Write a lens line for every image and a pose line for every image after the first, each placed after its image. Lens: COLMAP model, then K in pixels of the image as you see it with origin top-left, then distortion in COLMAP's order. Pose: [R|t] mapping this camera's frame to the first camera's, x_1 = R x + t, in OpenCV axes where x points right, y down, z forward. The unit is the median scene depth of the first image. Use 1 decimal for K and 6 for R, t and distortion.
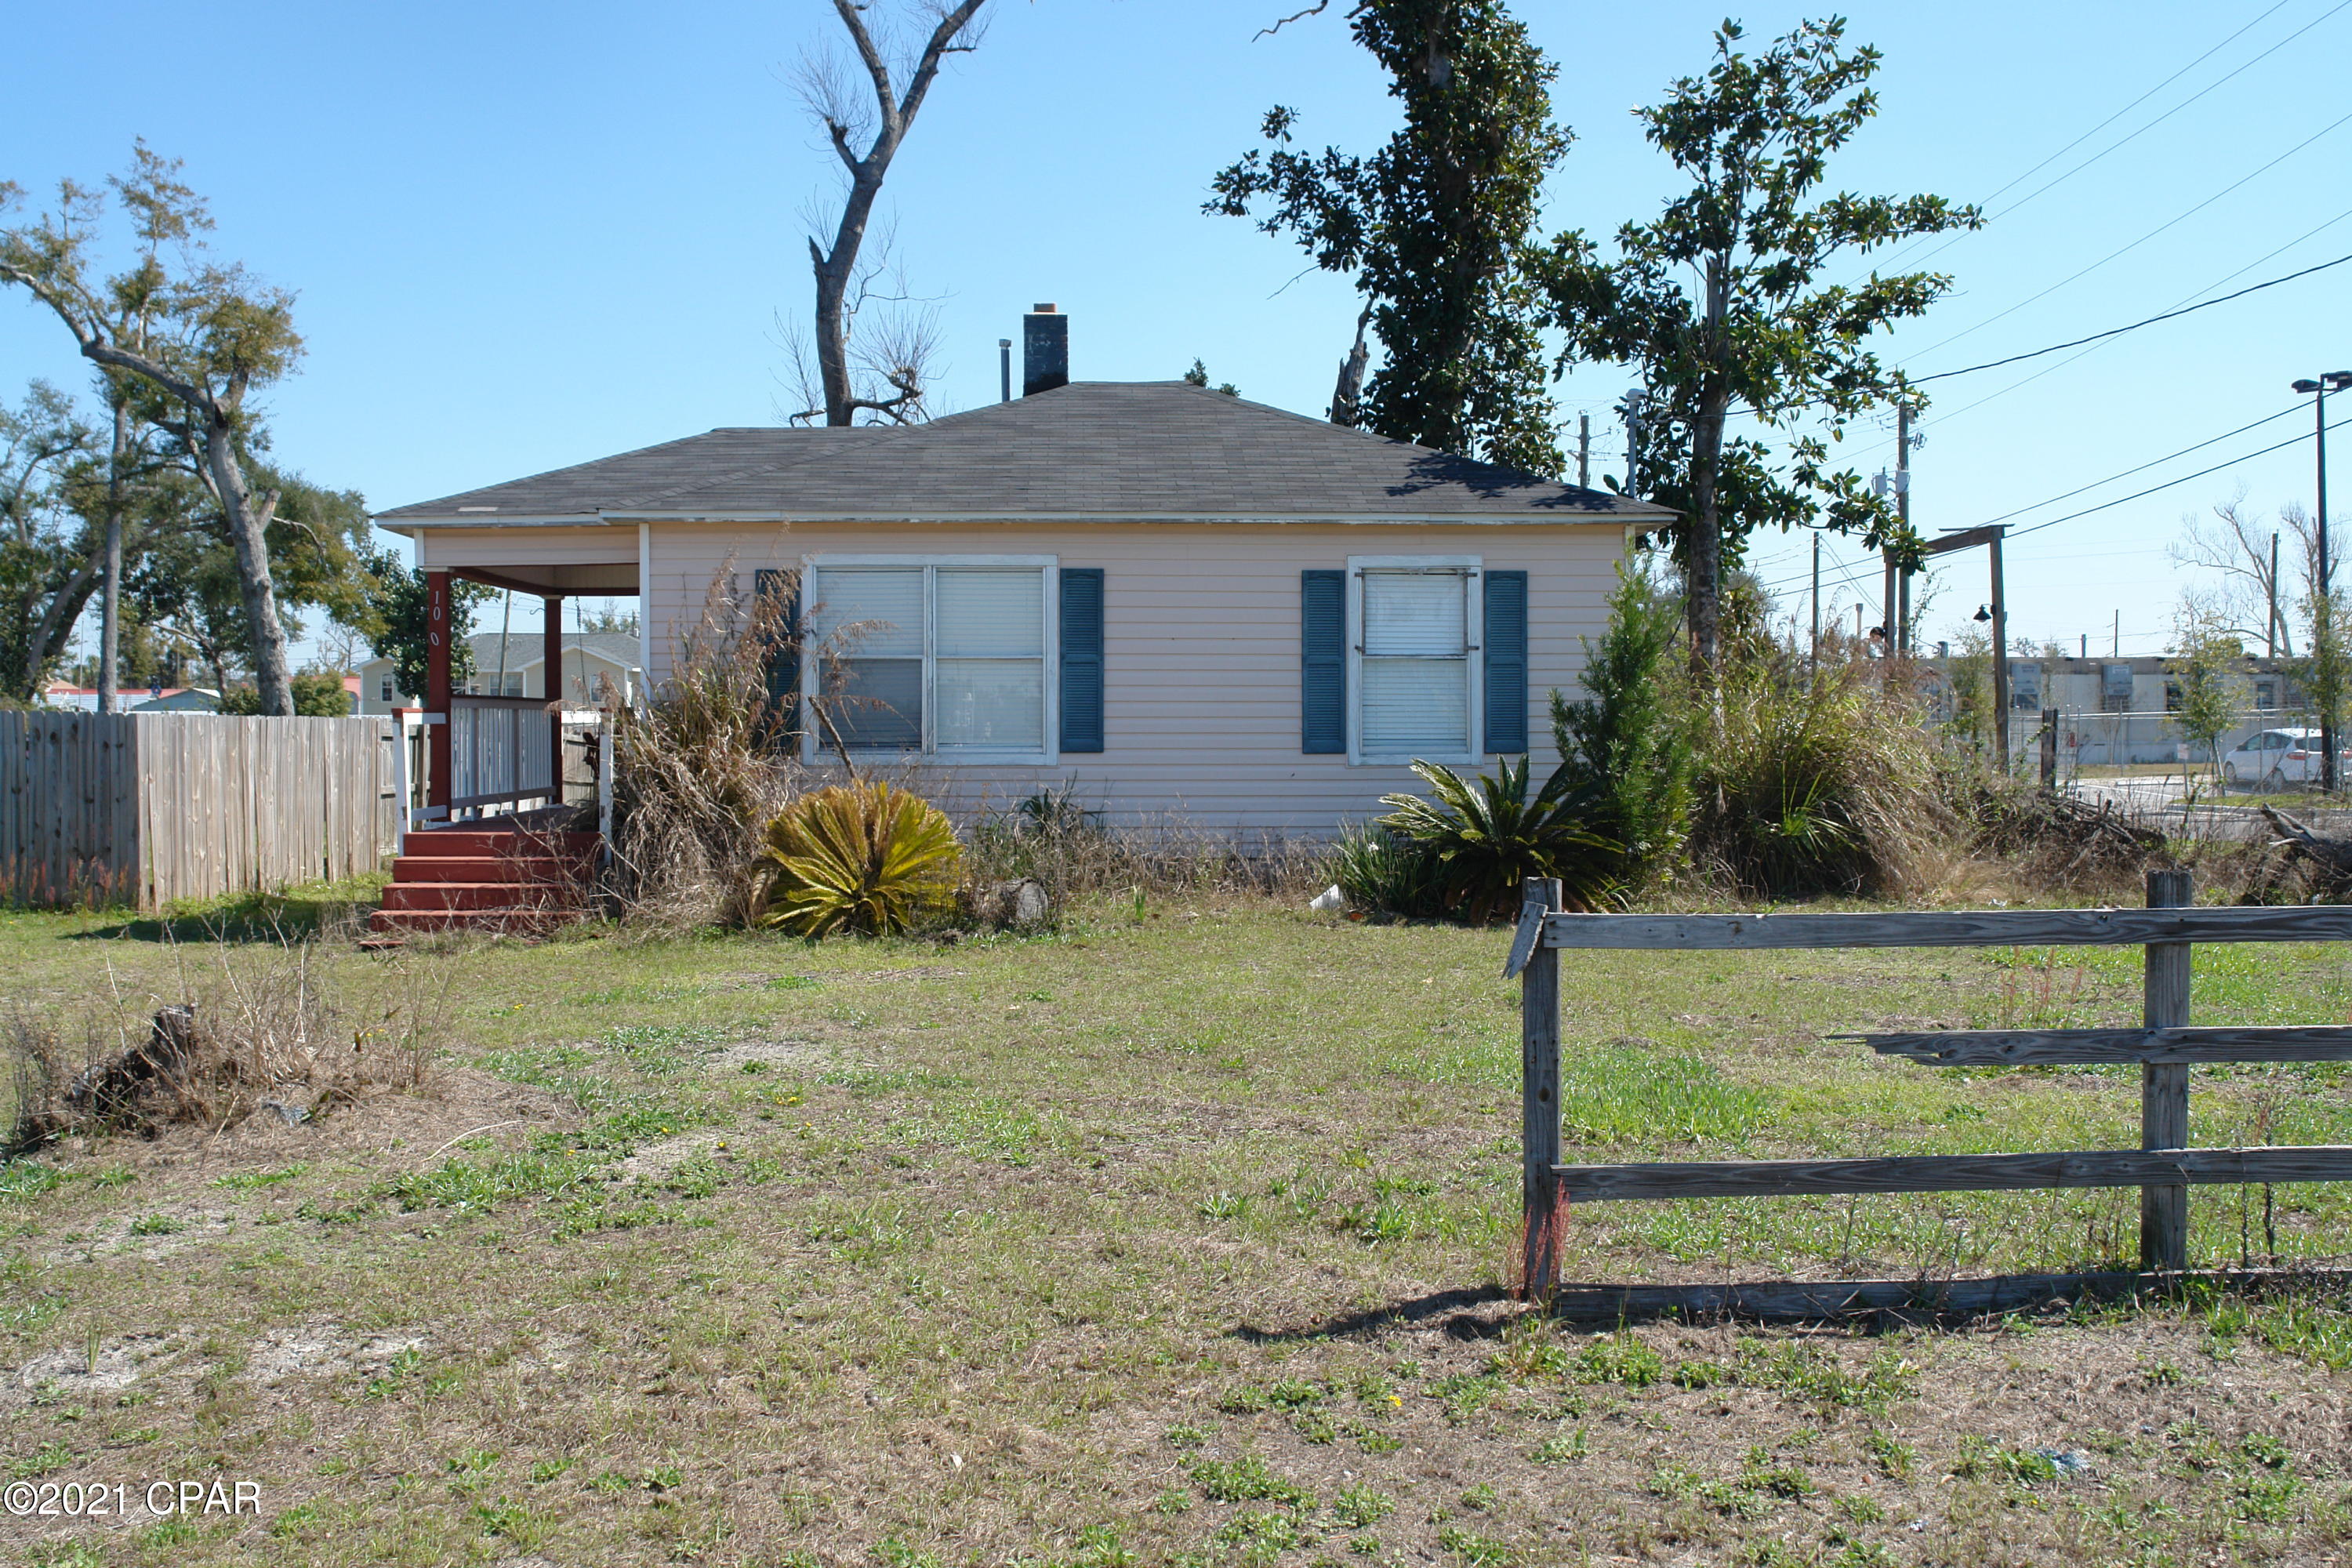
lens RADIAL K [[2294.1, 0, 1176.0], [0, 2294.1, 784.0], [0, 0, 1]] dist [-0.007796, -0.003927]
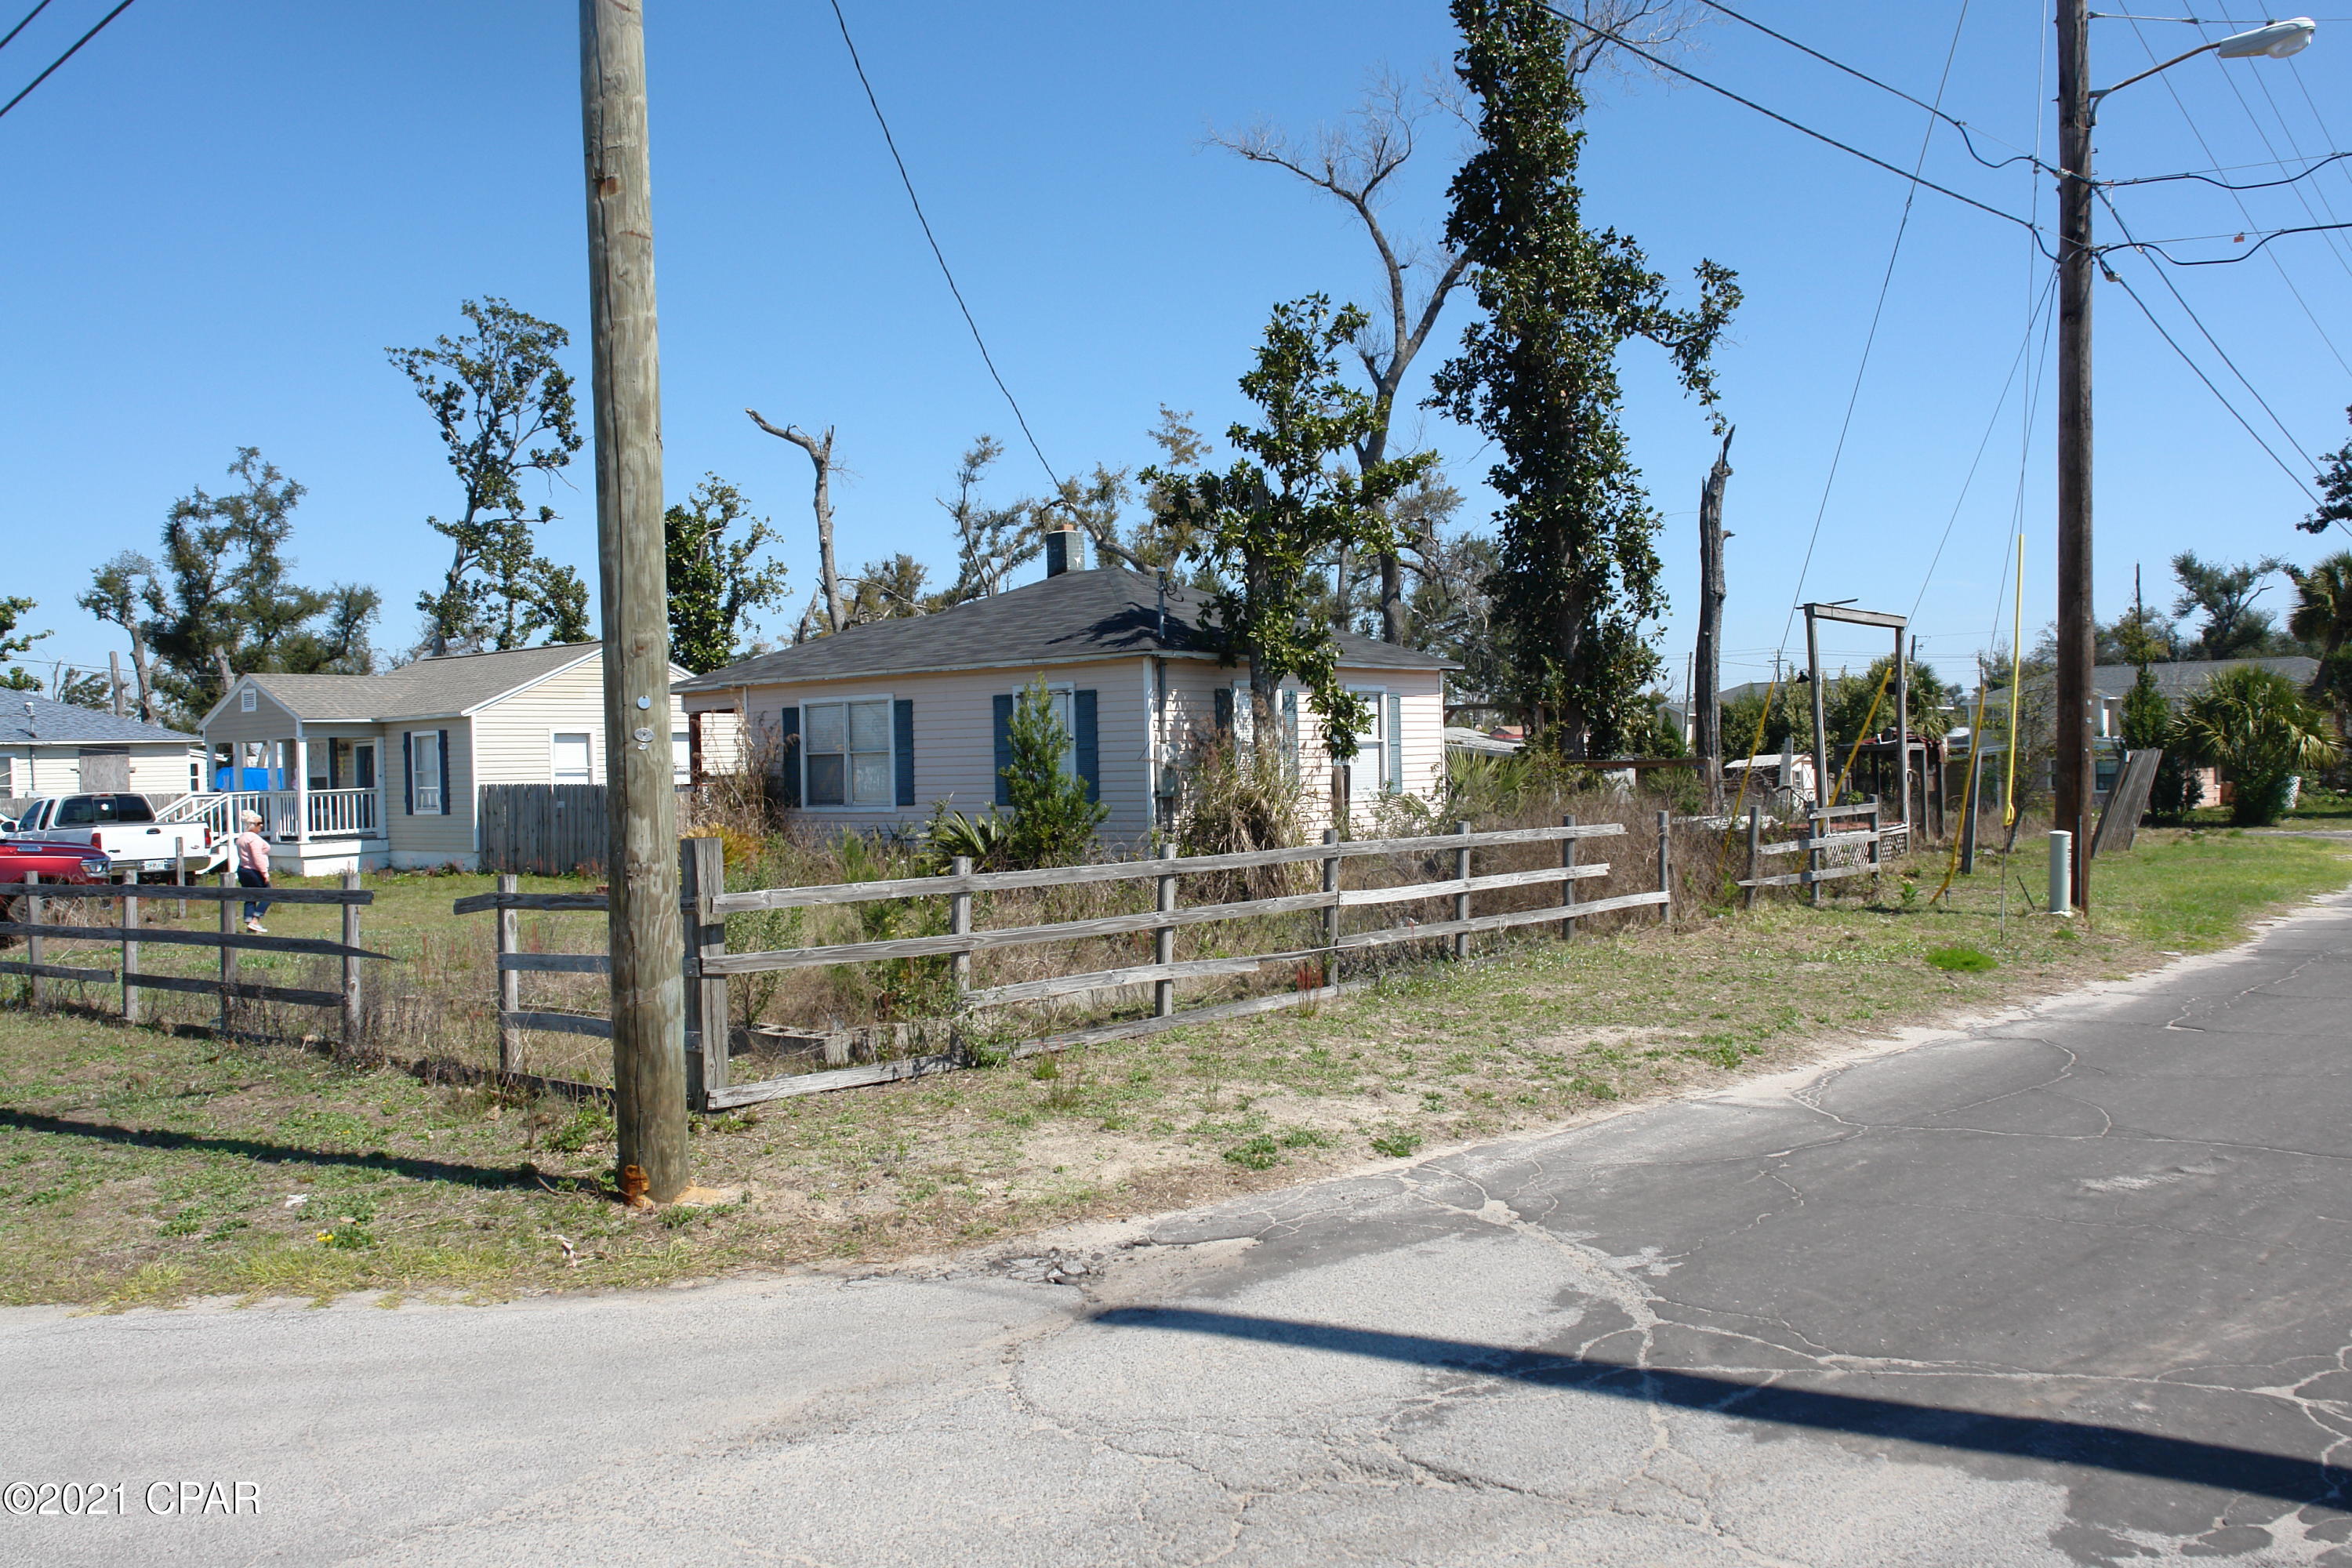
lens RADIAL K [[1918.7, 0, 1176.0], [0, 1918.7, 784.0], [0, 0, 1]] dist [-0.084994, 0.088131]
pose [[0.750183, -0.012104, -0.661120, 1.018434], [0.006406, 0.999919, -0.011037, -0.012018], [0.661200, 0.004044, 0.750199, 0.041962]]
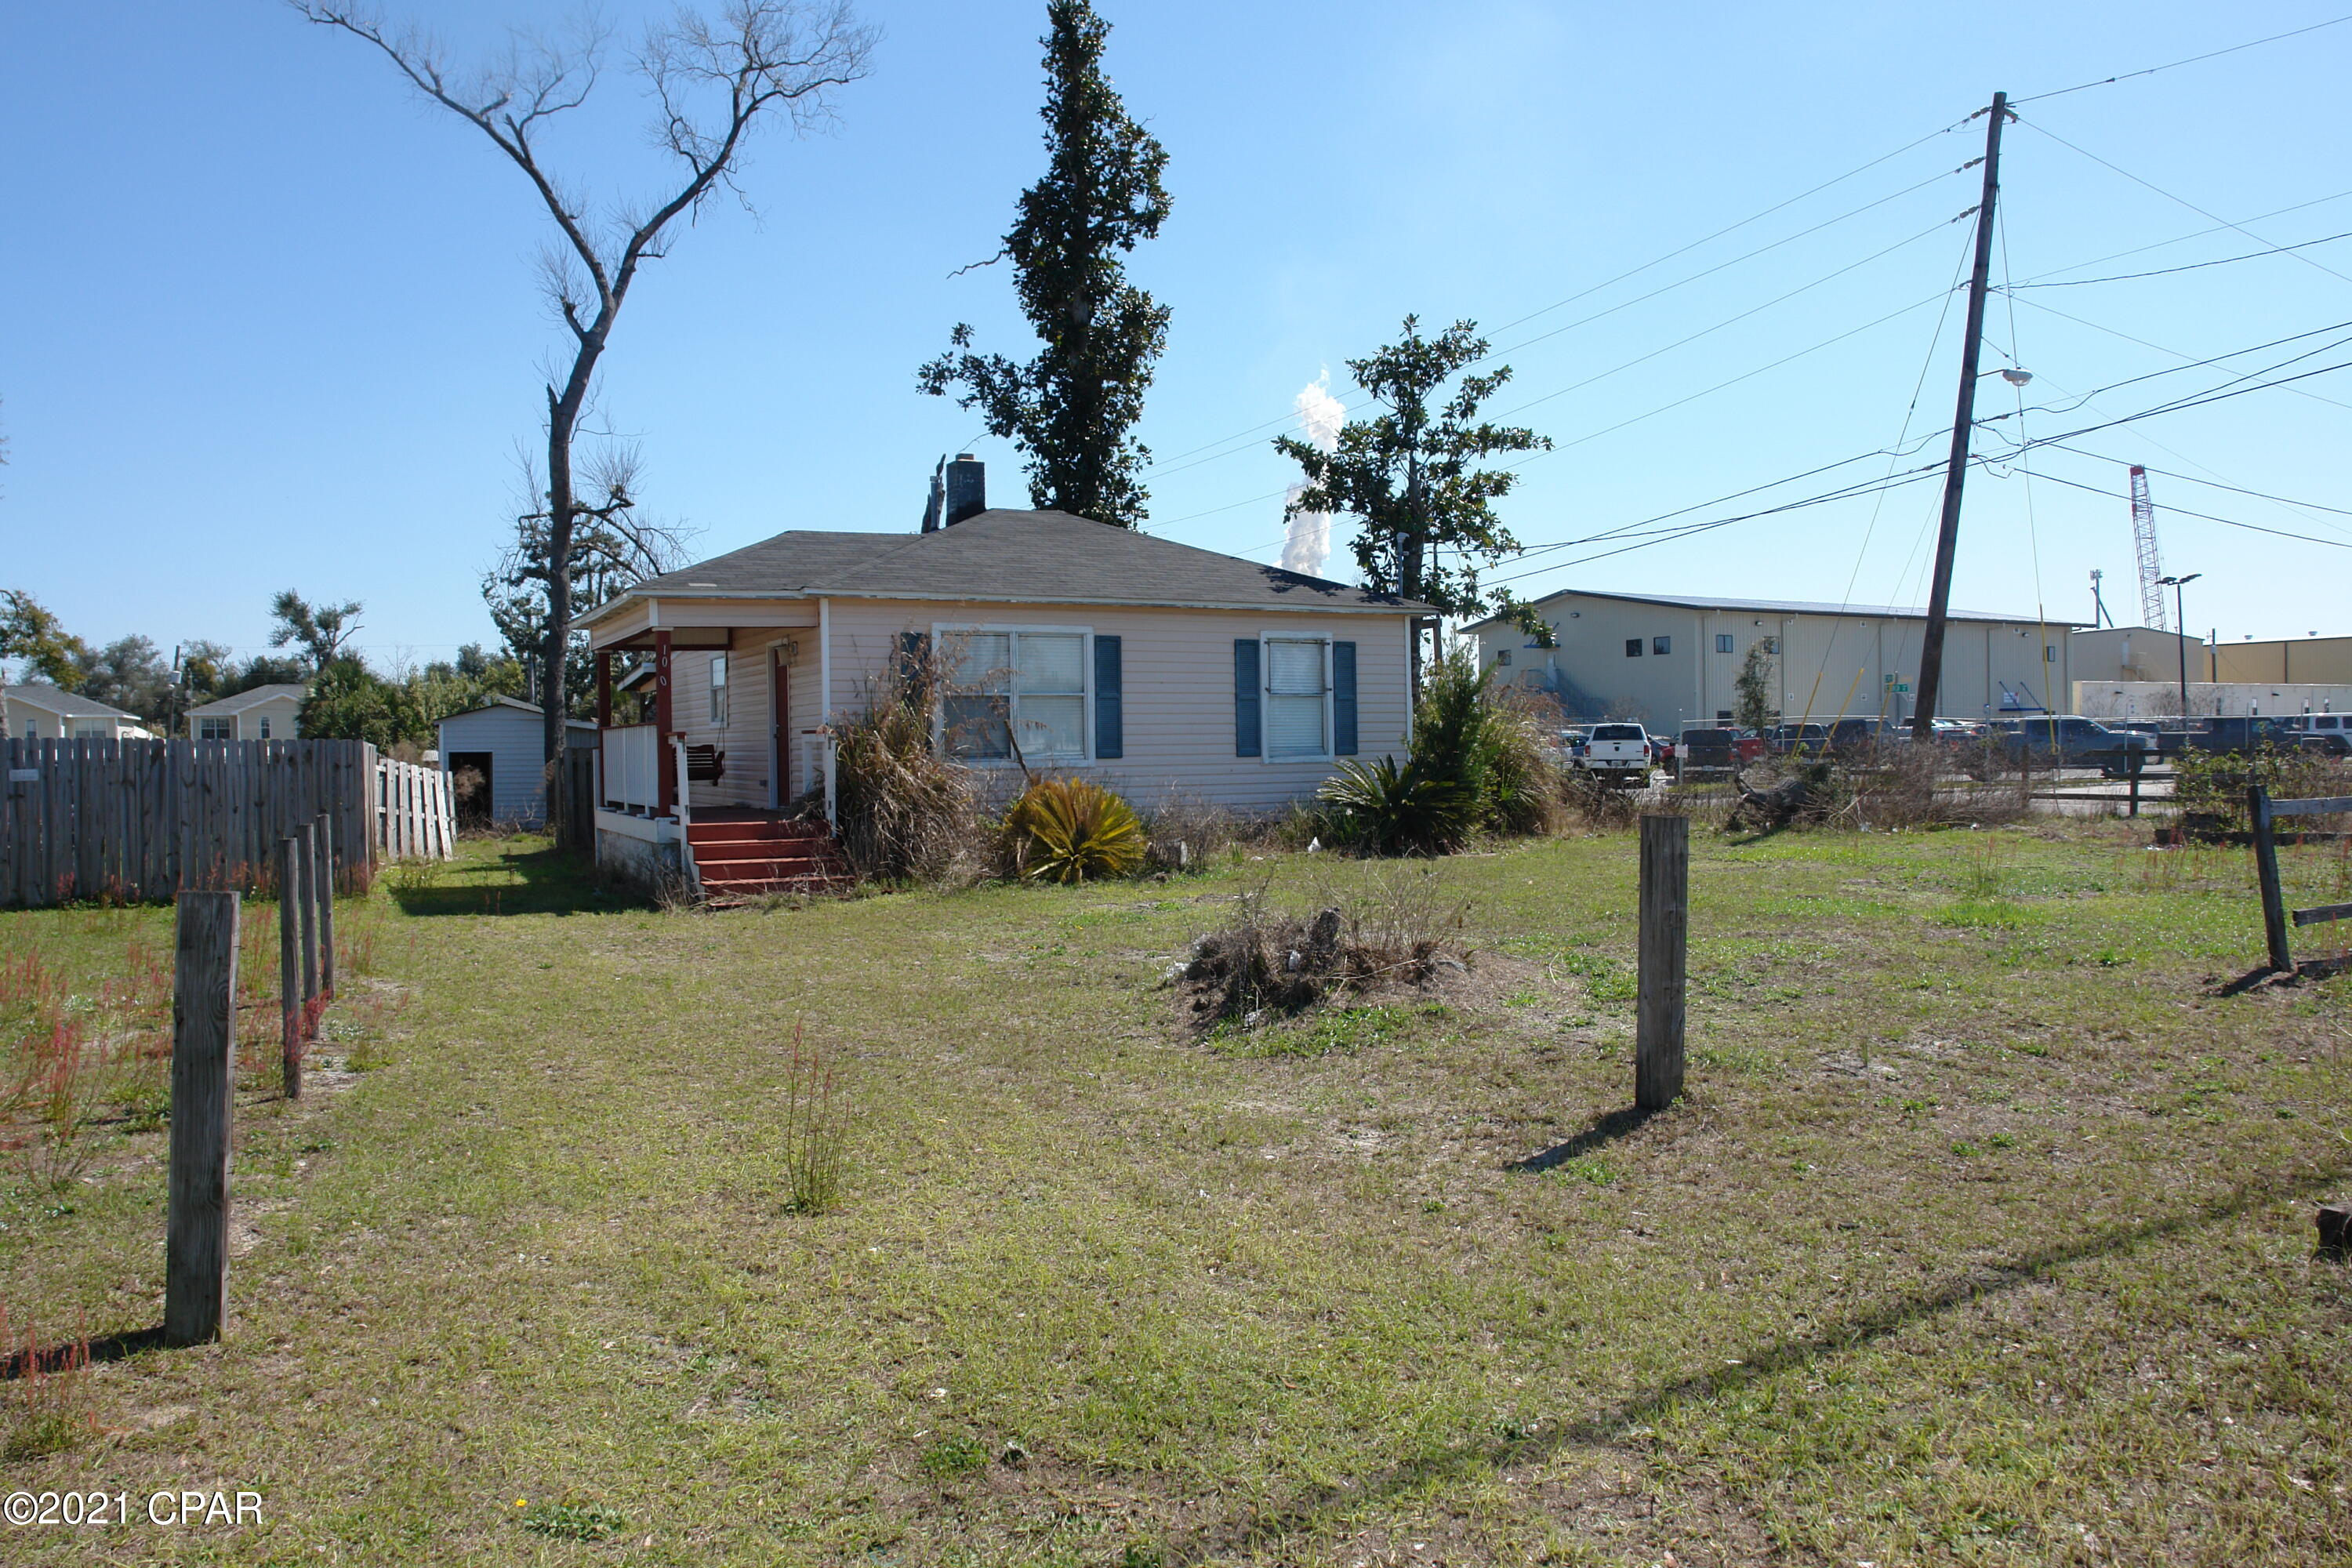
lens RADIAL K [[1642.2, 0, 1173.0], [0, 1642.2, 775.6], [0, 0, 1]] dist [-0.109277, 0.072630]
pose [[0.902255, -0.019446, 0.430764, -0.441192], [0.024738, 0.999672, -0.006687, 0.005537], [-0.430492, 0.016690, 0.902440, 0.013854]]
